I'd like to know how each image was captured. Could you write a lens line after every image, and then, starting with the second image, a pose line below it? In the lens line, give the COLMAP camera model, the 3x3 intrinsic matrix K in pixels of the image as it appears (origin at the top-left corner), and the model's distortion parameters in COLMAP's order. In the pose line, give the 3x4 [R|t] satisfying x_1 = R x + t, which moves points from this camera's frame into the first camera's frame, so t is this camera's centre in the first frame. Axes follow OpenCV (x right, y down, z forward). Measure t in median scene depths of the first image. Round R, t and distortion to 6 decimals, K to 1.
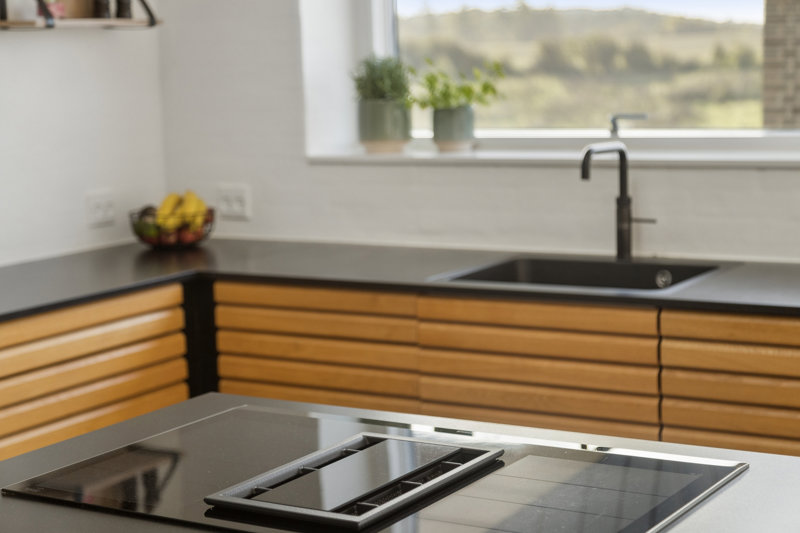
lens RADIAL K [[1535.1, 0, 400.0], [0, 1535.1, 266.5], [0, 0, 1]] dist [-0.050450, -0.169120]
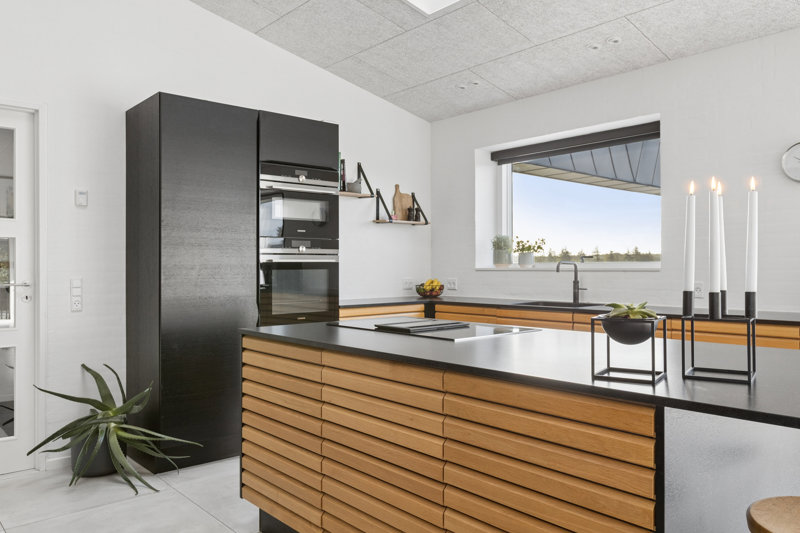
lens RADIAL K [[608.3, 0, 400.0], [0, 608.3, 266.5], [0, 0, 1]] dist [0.007822, 0.002744]
pose [[0.959031, 0.028385, -0.281875, 0.132280], [-0.064511, 0.990709, -0.119725, 0.075351], [0.275858, 0.133004, 0.951952, -0.156918]]
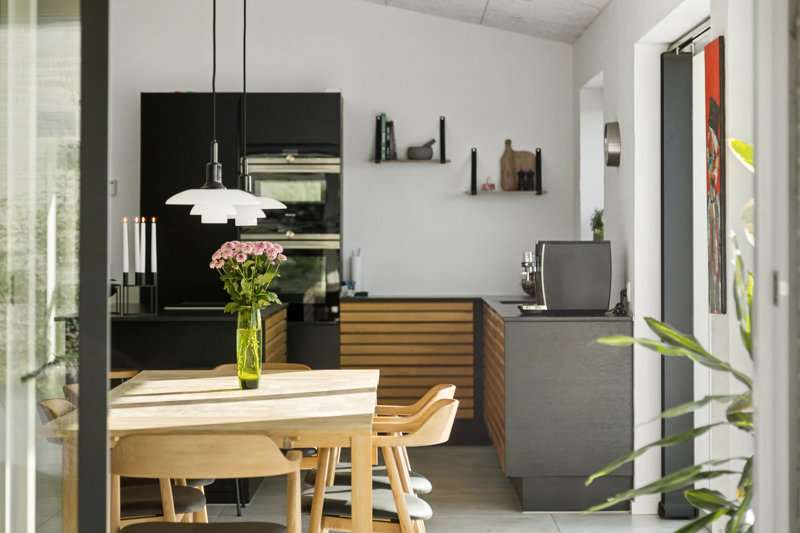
lens RADIAL K [[2266.2, 0, 400.0], [0, 2266.2, 266.5], [0, 0, 1]] dist [-0.415015, -0.074734]
pose [[0.531834, 0.046257, -0.845584, 2.471674], [-0.130419, 0.991069, -0.027813, 0.061157], [0.836746, 0.125072, 0.533117, -0.874560]]
